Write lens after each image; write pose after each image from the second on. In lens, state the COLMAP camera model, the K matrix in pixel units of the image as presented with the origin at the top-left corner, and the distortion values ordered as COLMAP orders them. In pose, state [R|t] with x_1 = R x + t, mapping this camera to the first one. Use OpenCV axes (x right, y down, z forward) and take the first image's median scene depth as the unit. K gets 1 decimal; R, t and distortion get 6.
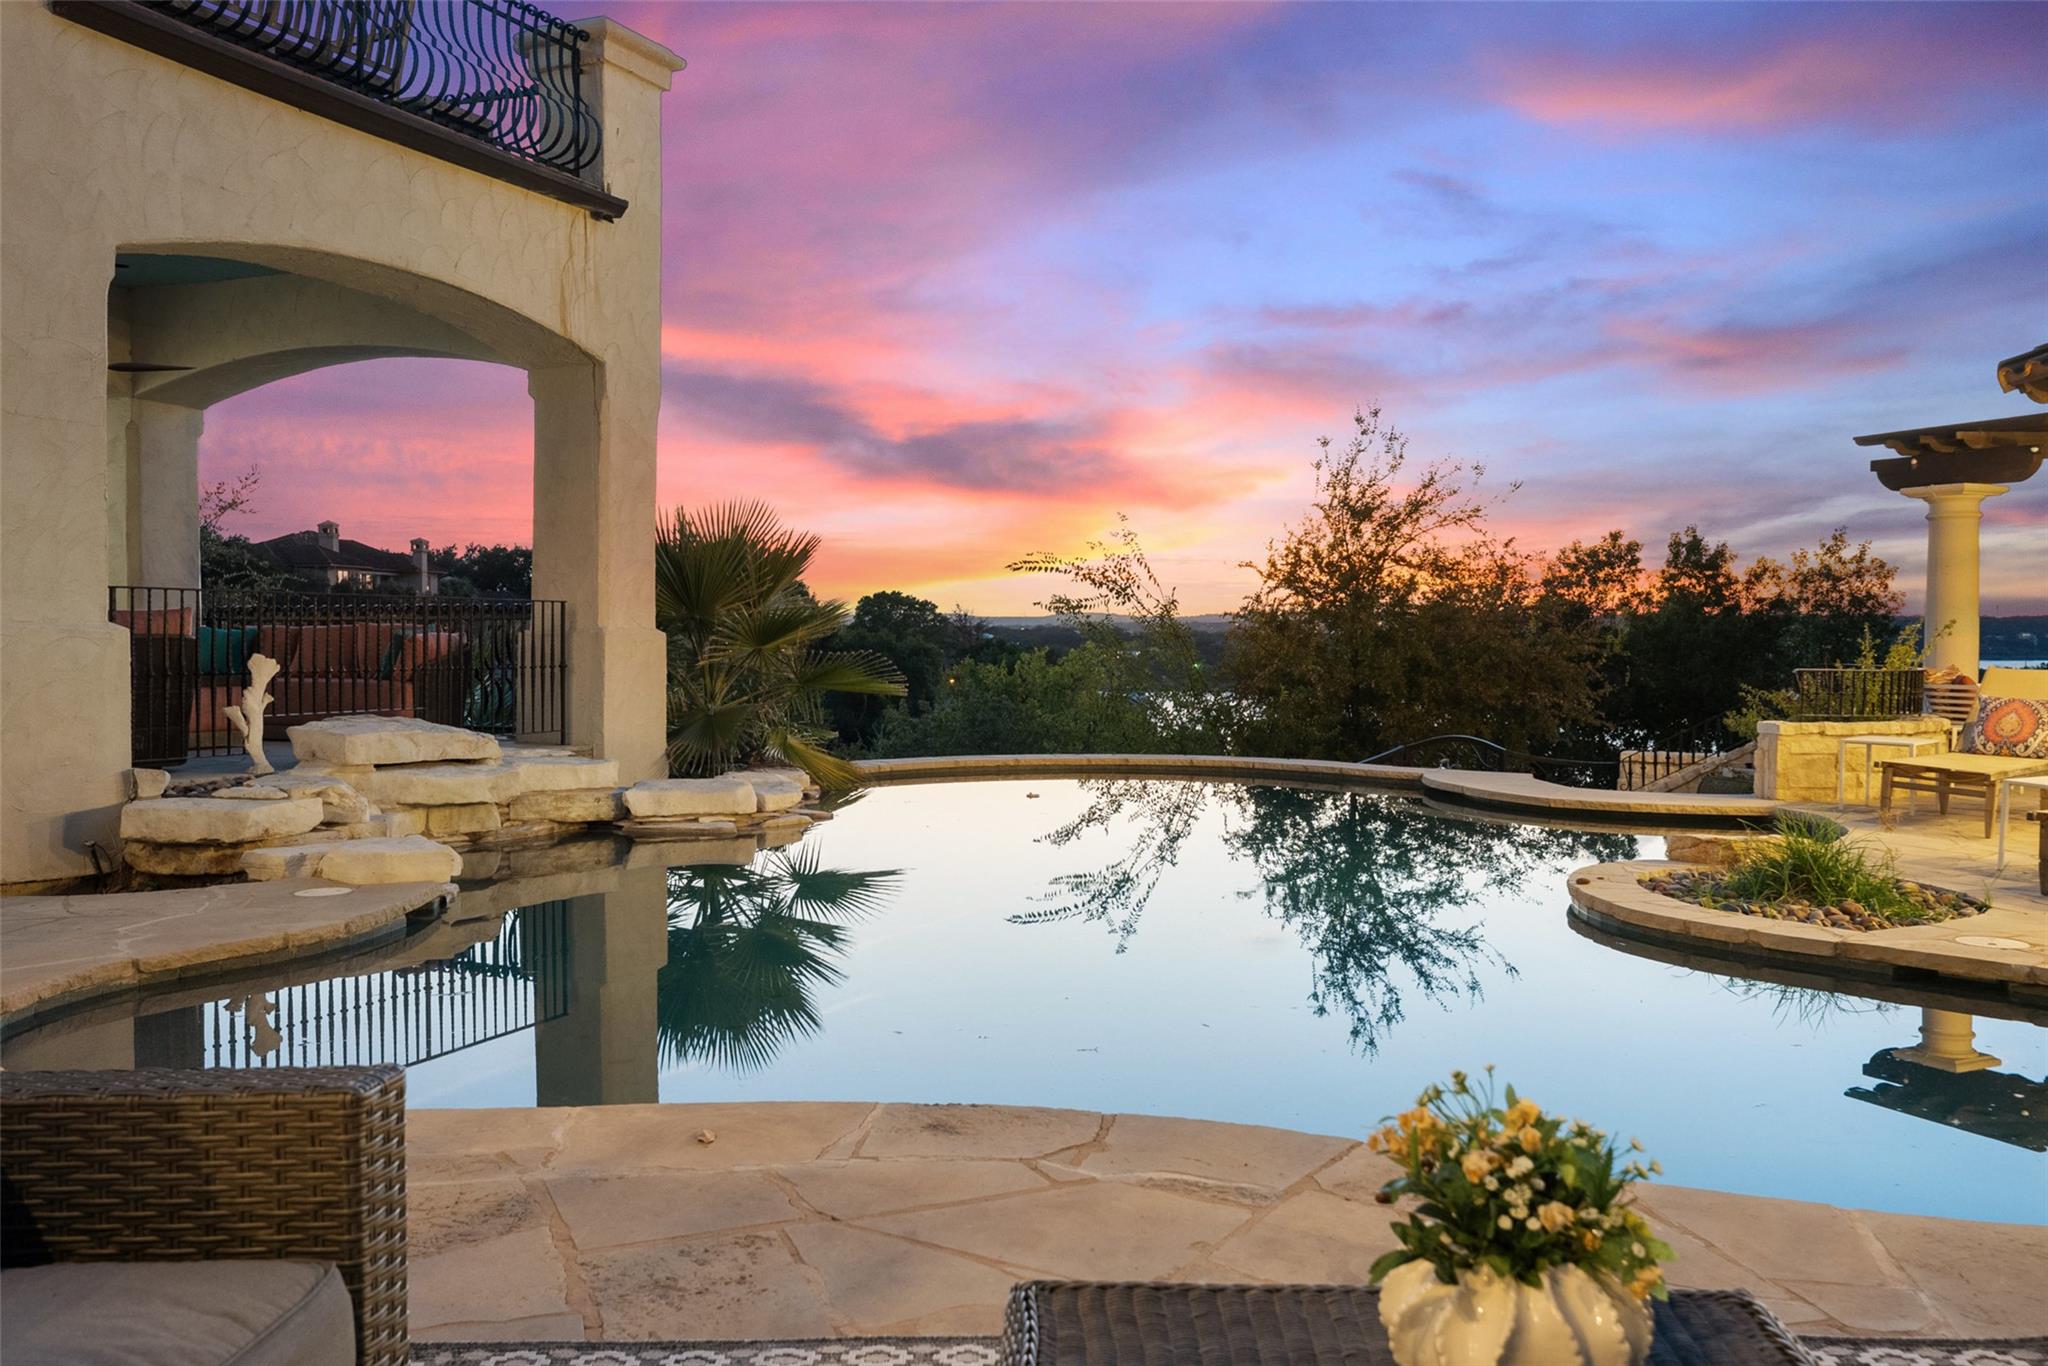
lens RADIAL K [[1725.7, 0, 1030.6], [0, 1725.7, 687.5], [0, 0, 1]] dist [-0.000882, 0.004844]
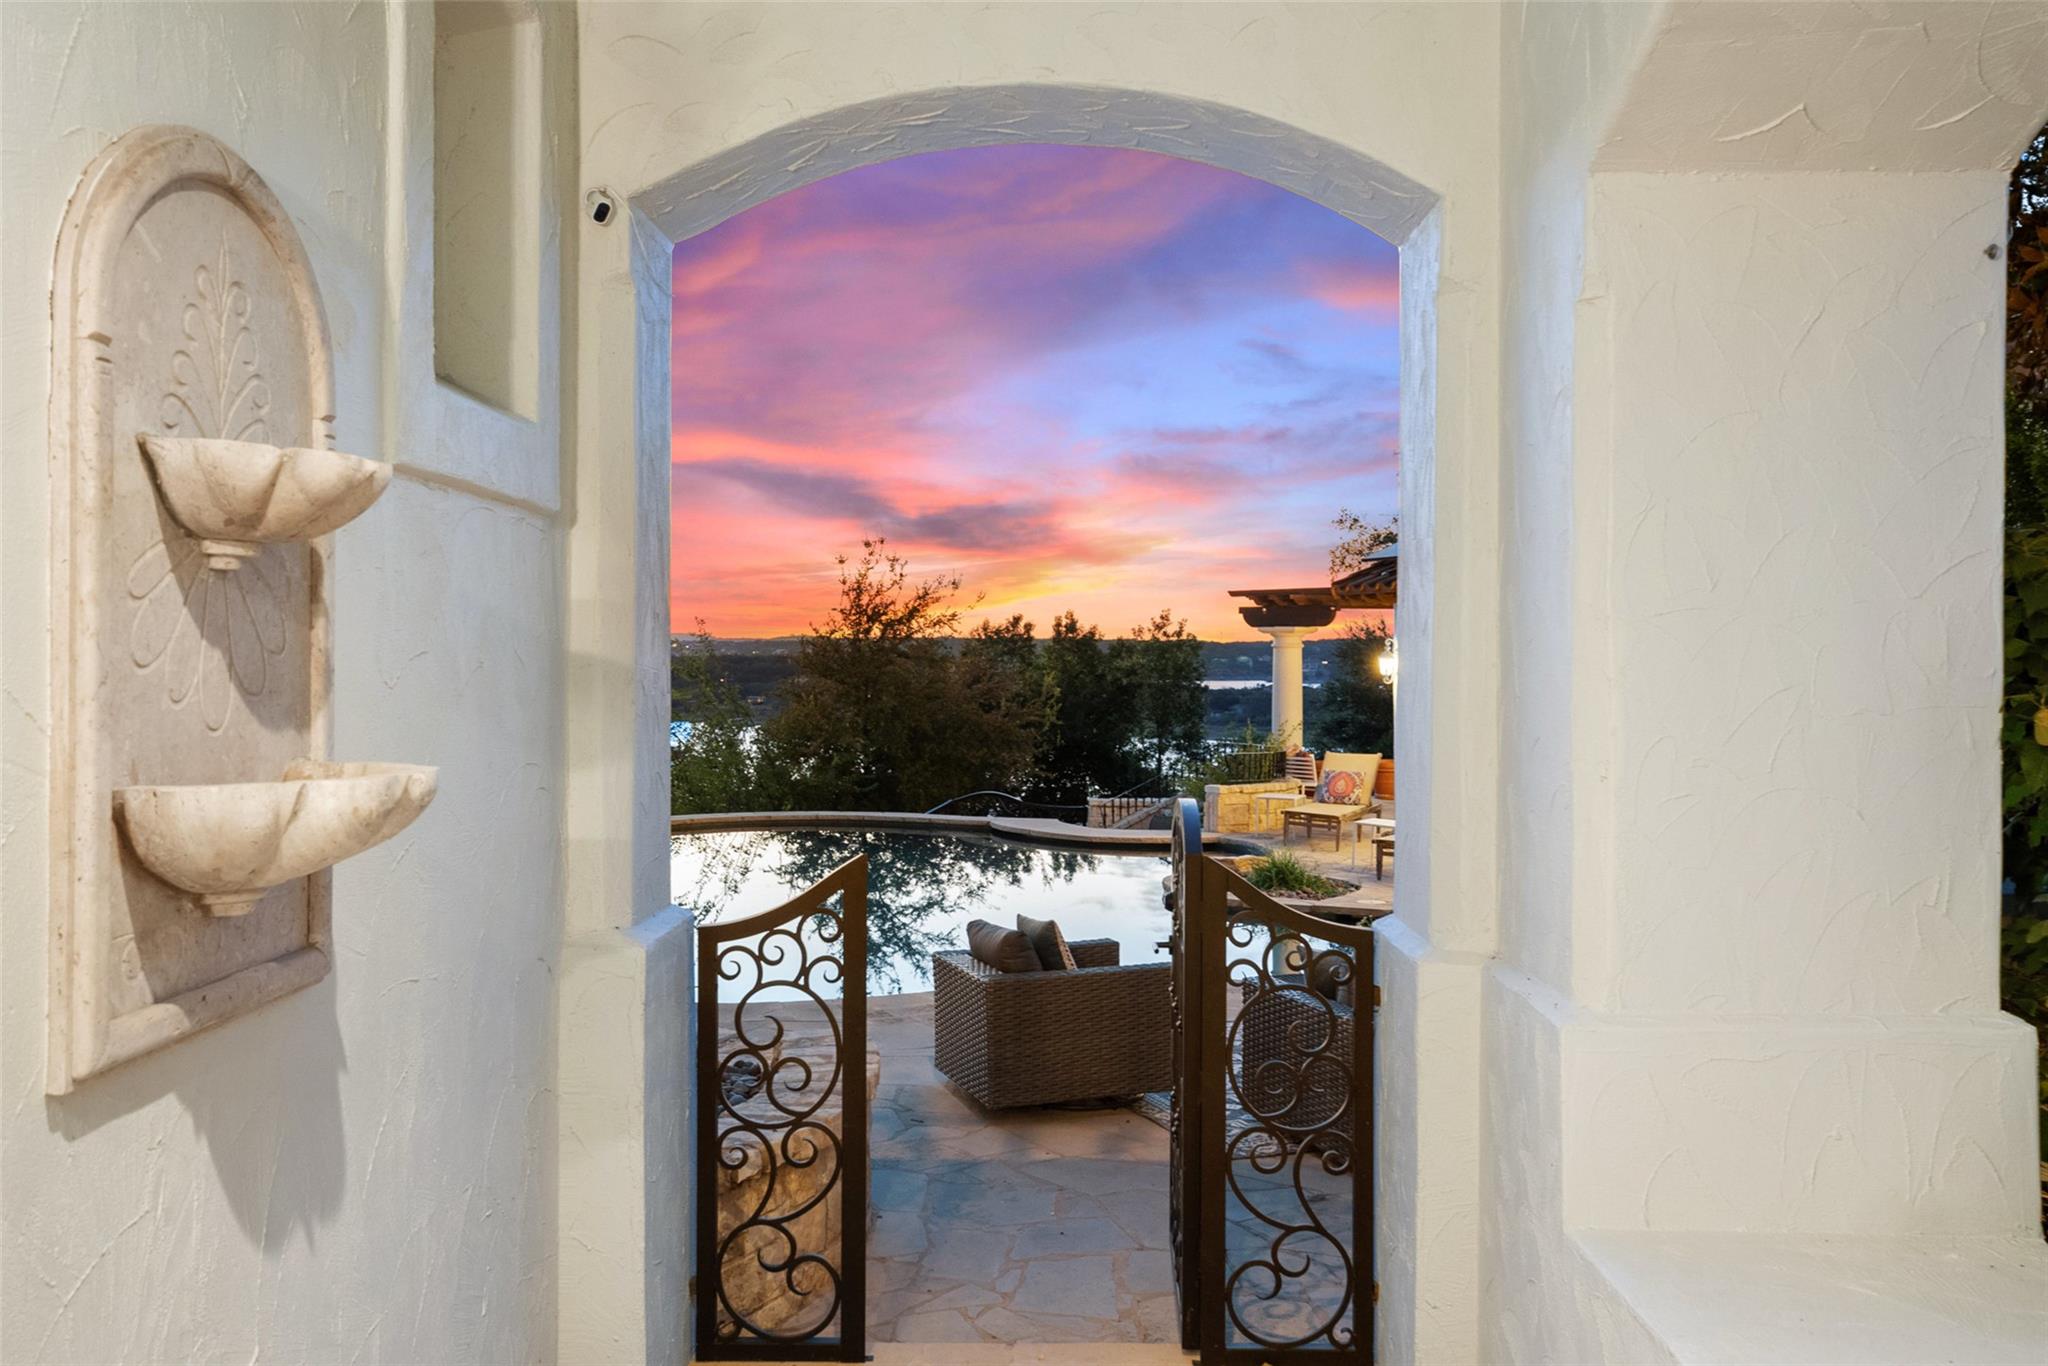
lens RADIAL K [[1725.7, 0, 1034.2], [0, 1725.7, 673.3], [0, 0, 1]] dist [-0.000882, 0.004844]
pose [[0.921895, -0.001005, 0.387438, -0.333936], [0.009832, 0.999735, -0.020802, -0.049295], [-0.387315, 0.022986, 0.921661, -0.419265]]
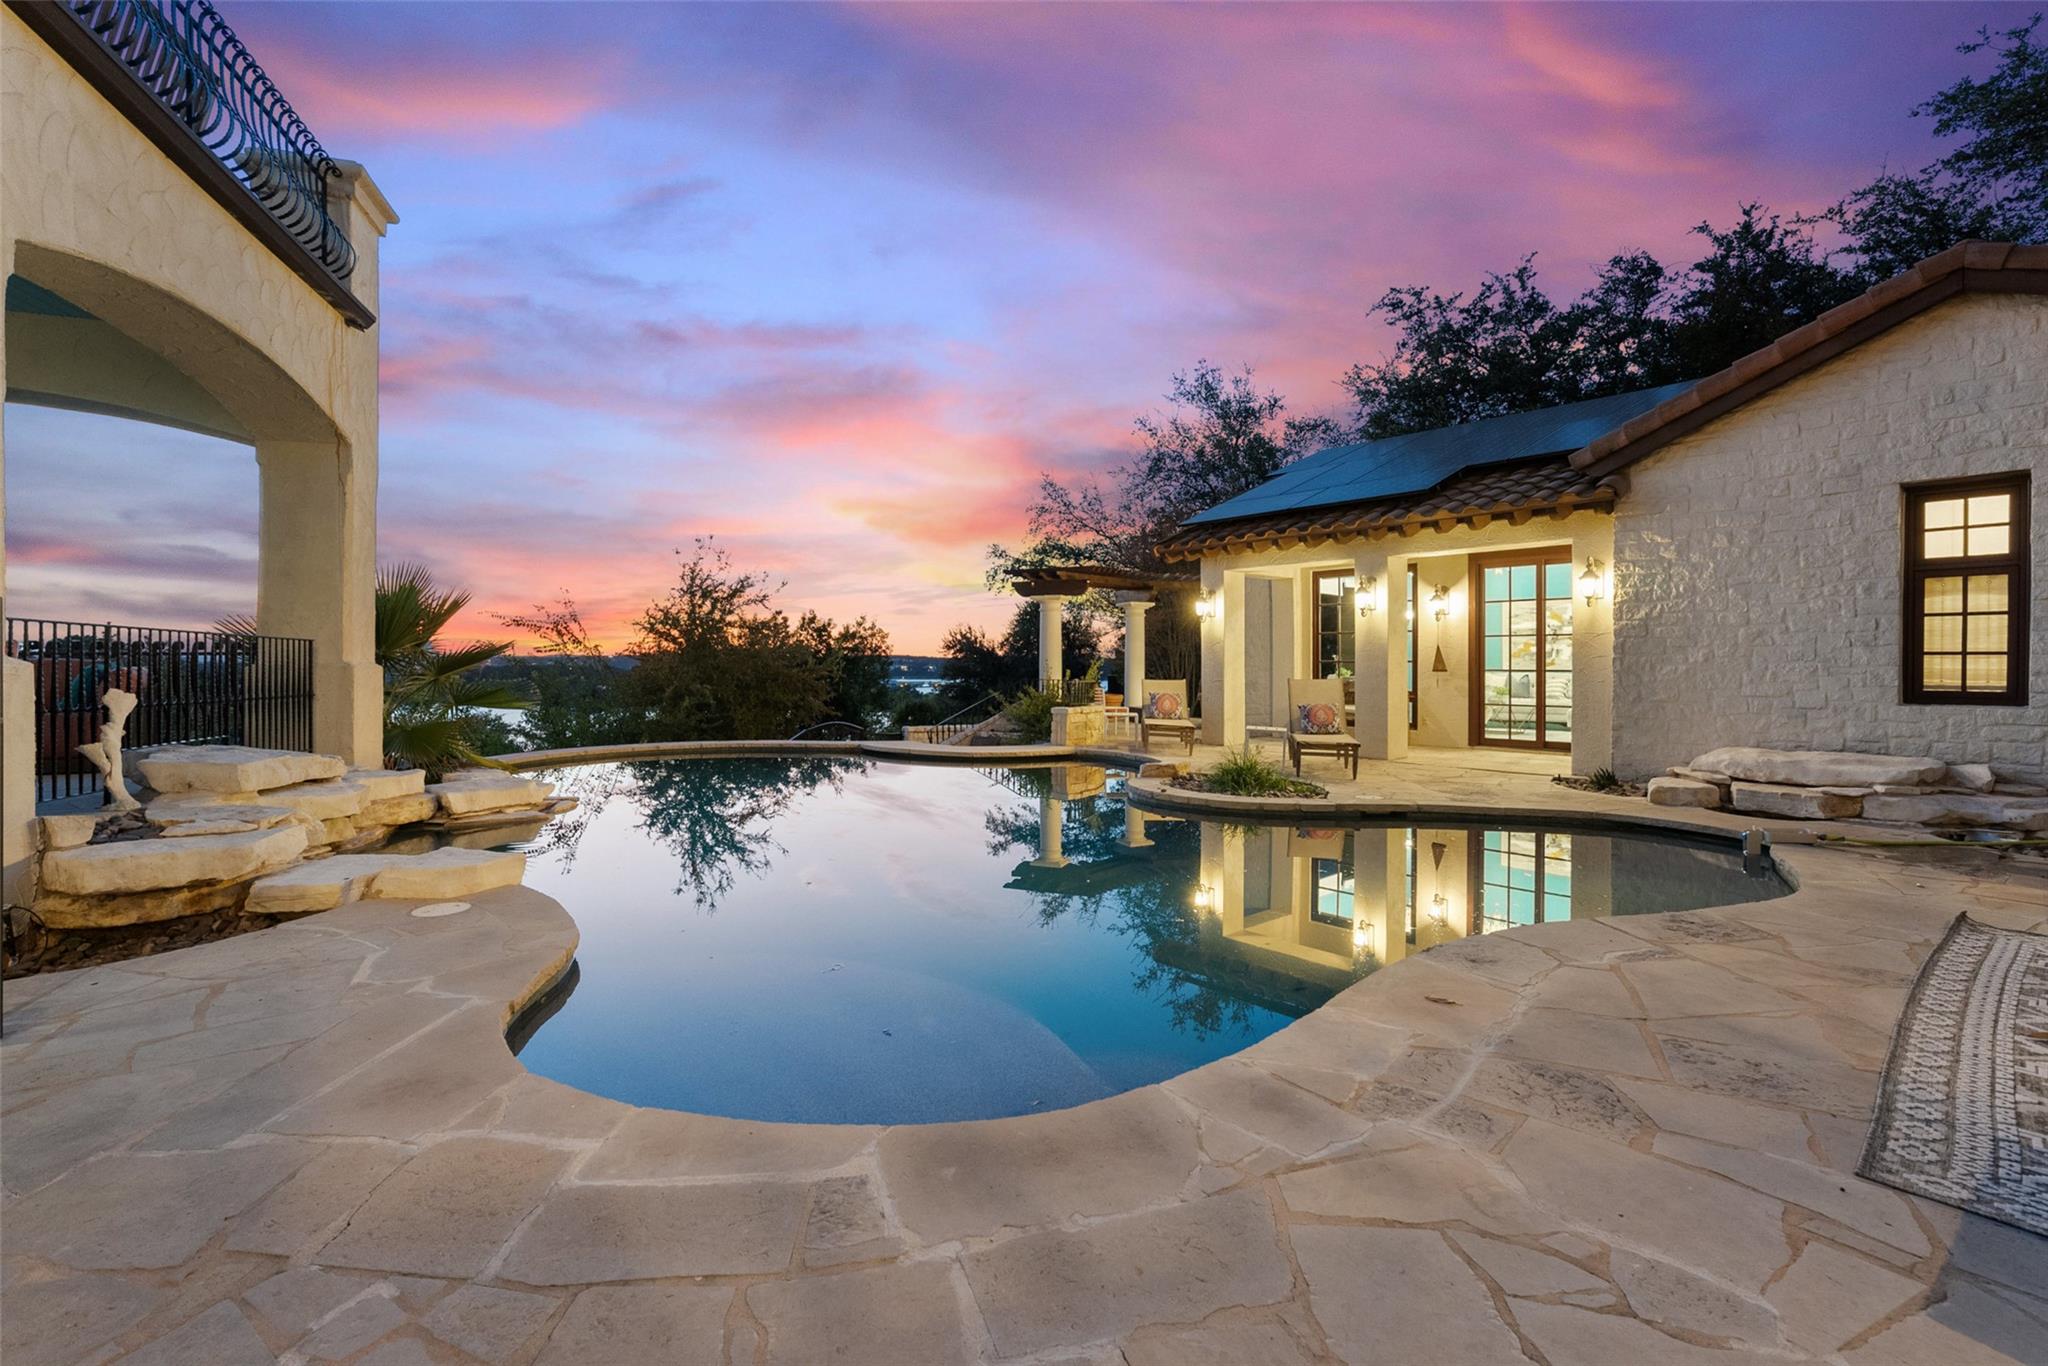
lens RADIAL K [[918.5, 0, 1021.5], [0, 918.5, 670.2], [0, 0, 1]] dist [-0.000852, 0.000568]
pose [[0.747456, -0.006928, 0.664275, -0.293712], [0.024150, 0.999568, -0.016749, -0.006348], [-0.663873, 0.028561, 0.747300, 0.188855]]
